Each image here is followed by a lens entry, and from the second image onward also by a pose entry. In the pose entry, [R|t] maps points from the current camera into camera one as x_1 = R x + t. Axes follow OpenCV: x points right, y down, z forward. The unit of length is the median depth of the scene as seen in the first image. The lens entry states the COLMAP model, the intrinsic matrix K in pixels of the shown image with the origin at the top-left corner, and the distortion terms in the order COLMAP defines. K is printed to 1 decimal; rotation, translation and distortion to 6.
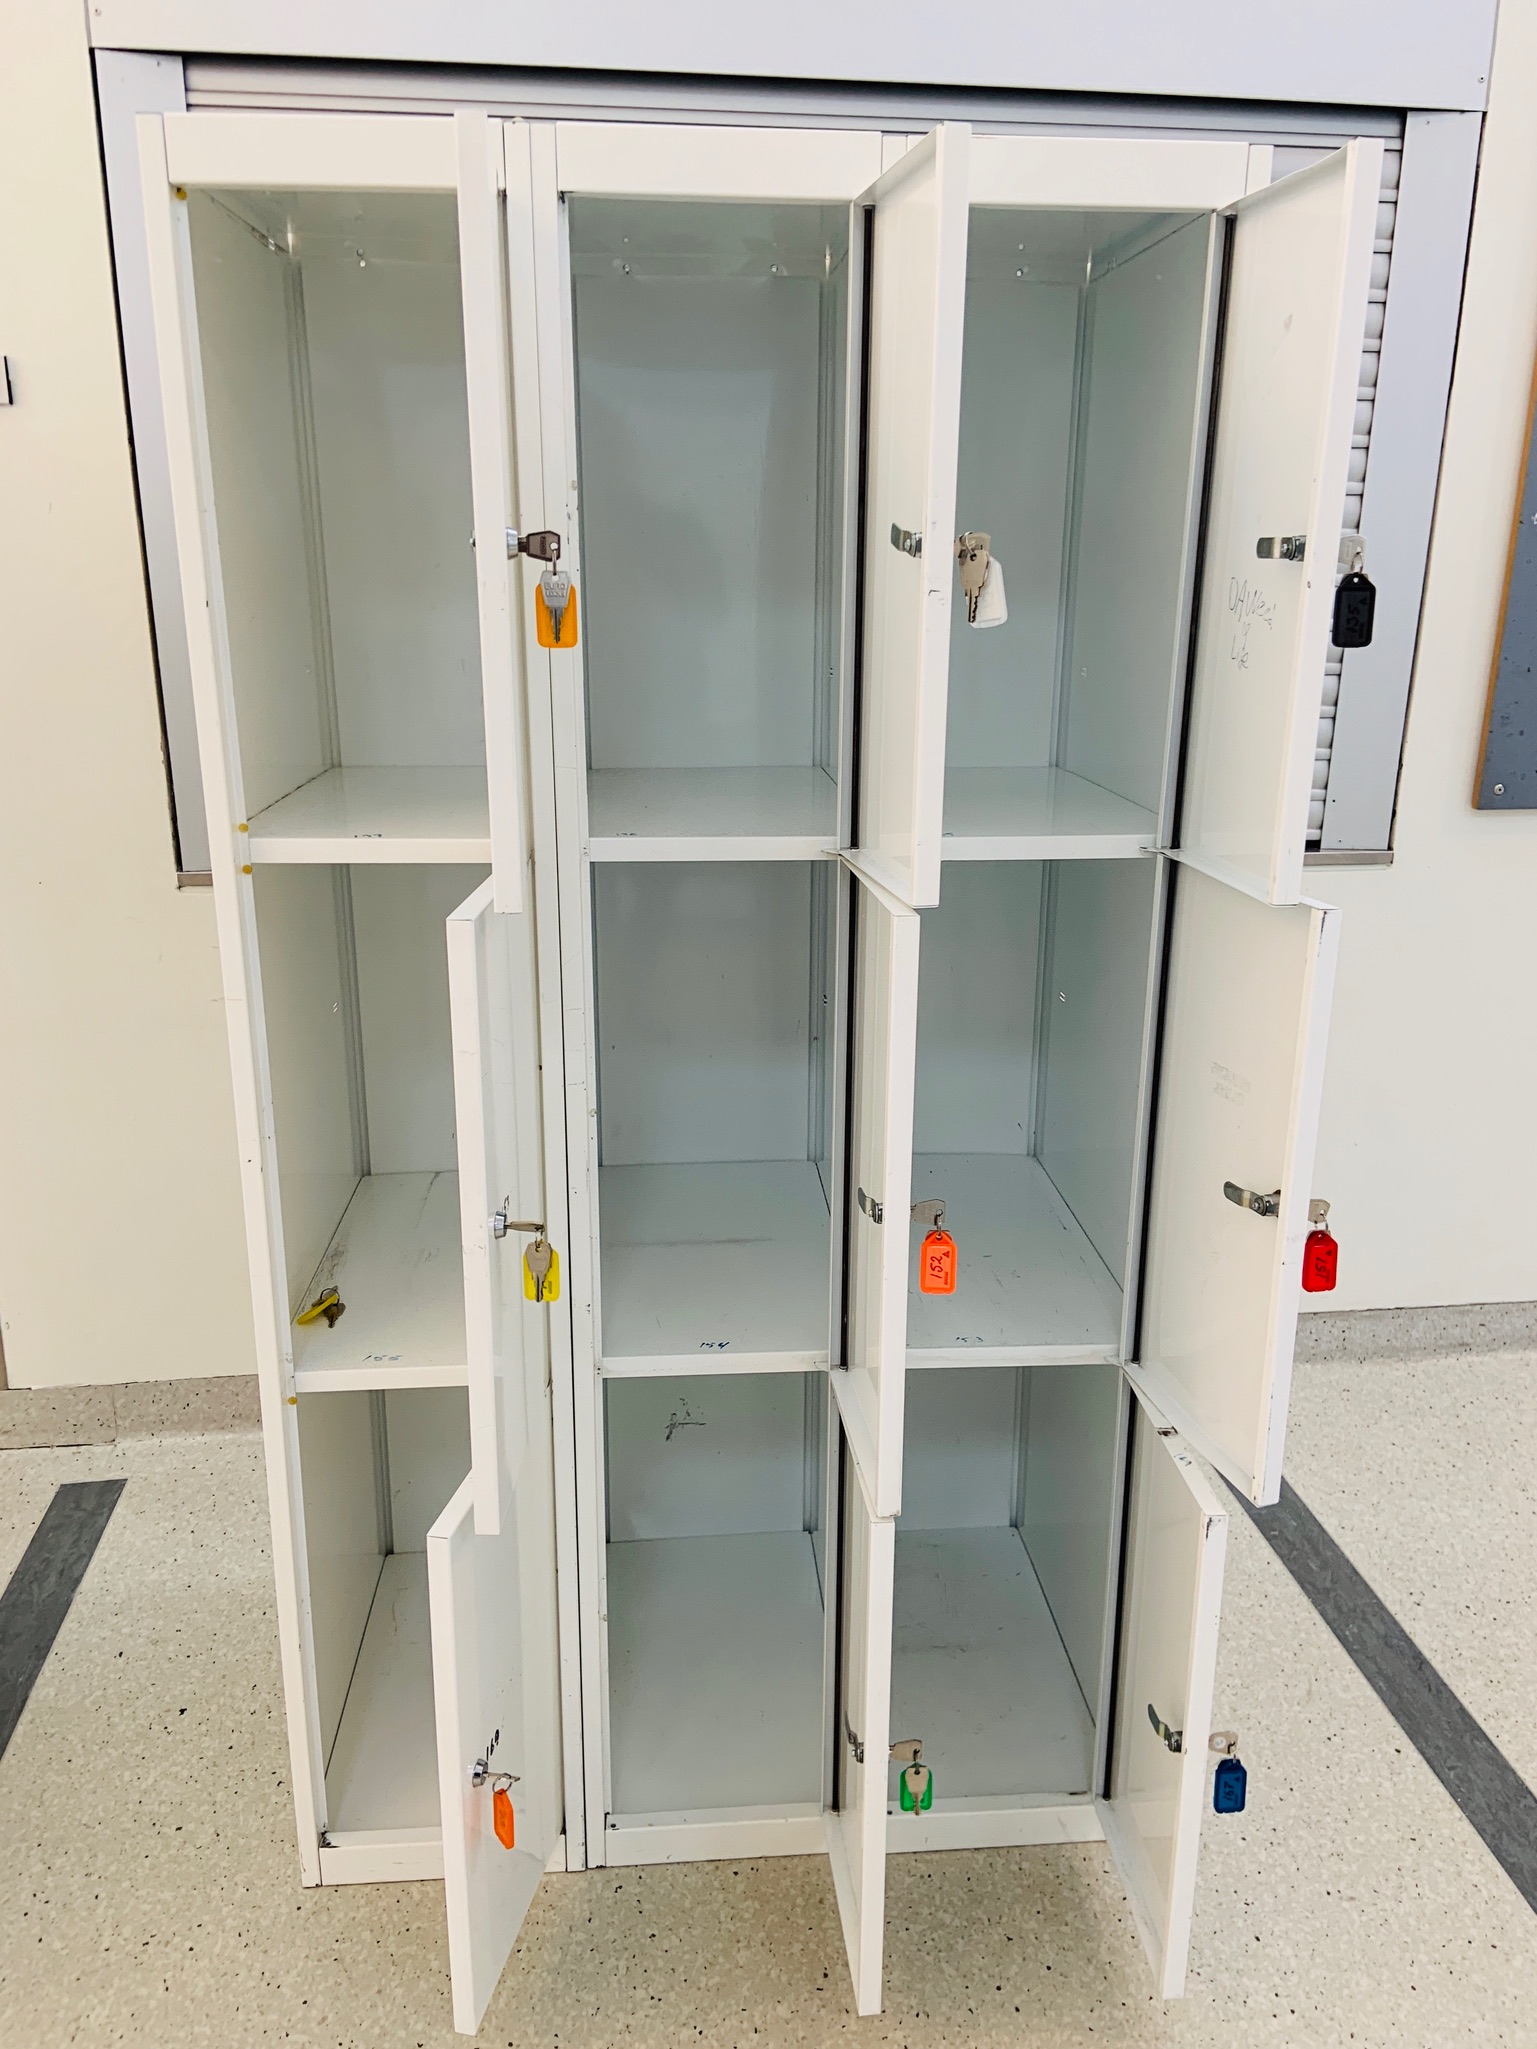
lens RADIAL K [[1563.2, 0, 748.0], [0, 1563.2, 1014.8], [0, 0, 1]] dist [0.080610, -0.099226]
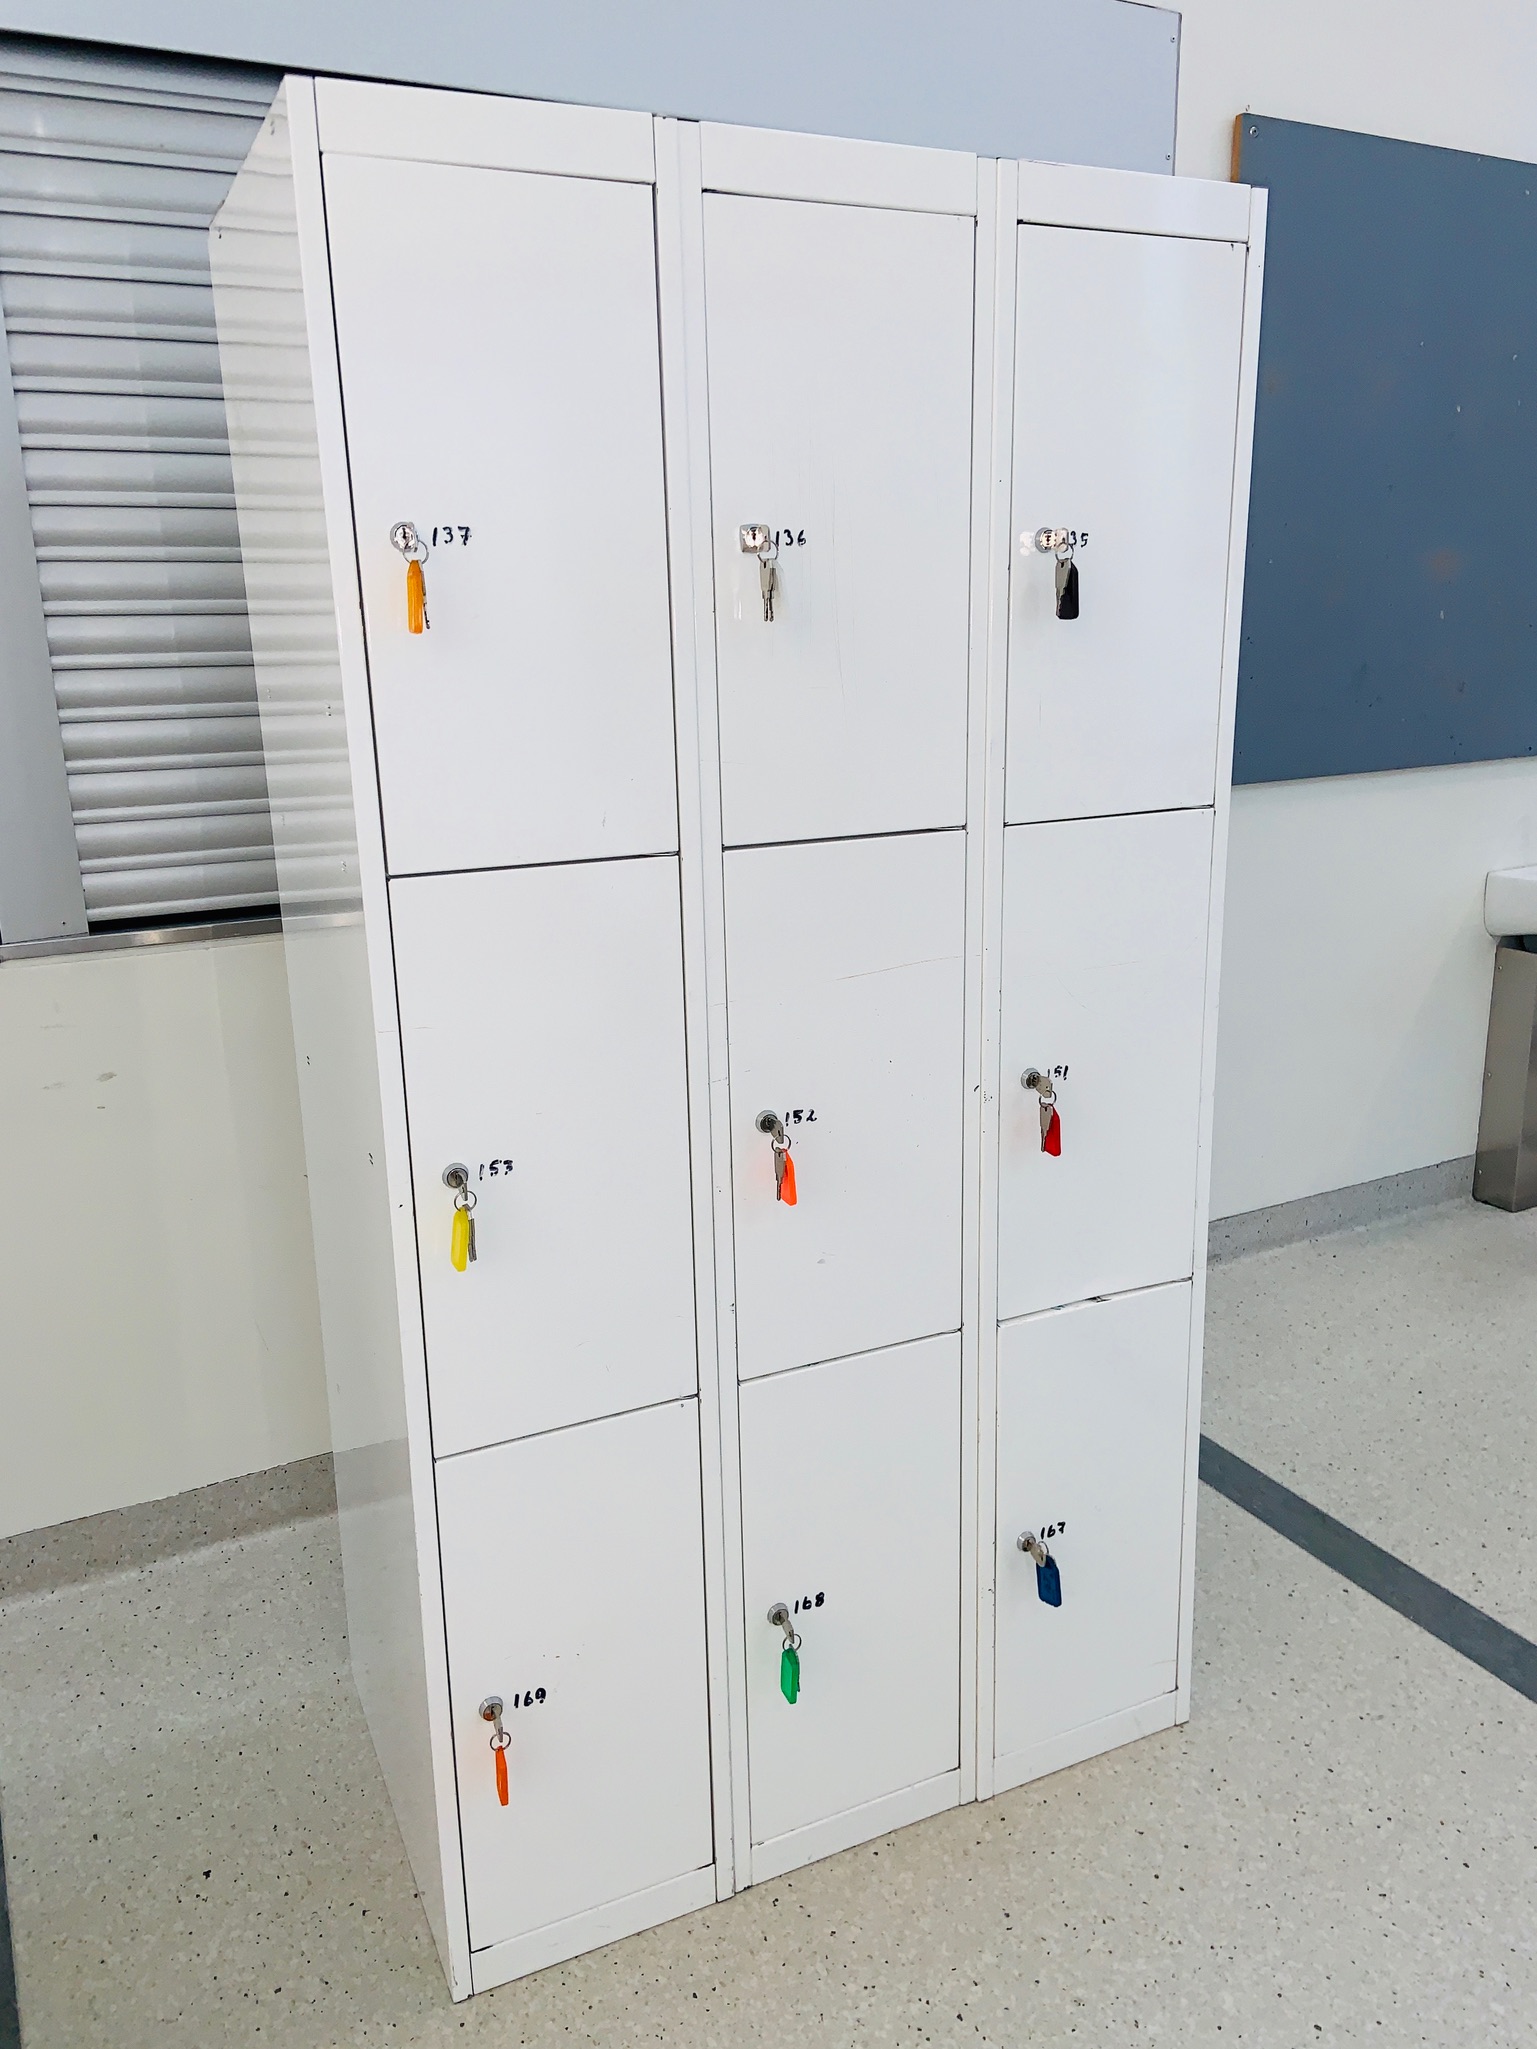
lens RADIAL K [[1563.2, 0, 748.0], [0, 1563.2, 1014.8], [0, 0, 1]] dist [0.080610, -0.099226]
pose [[0.935595, -0.111448, 0.335024, -0.366520], [0.124585, 0.992047, -0.017907, 0.019965], [-0.330364, 0.058493, 0.942039, 0.045383]]
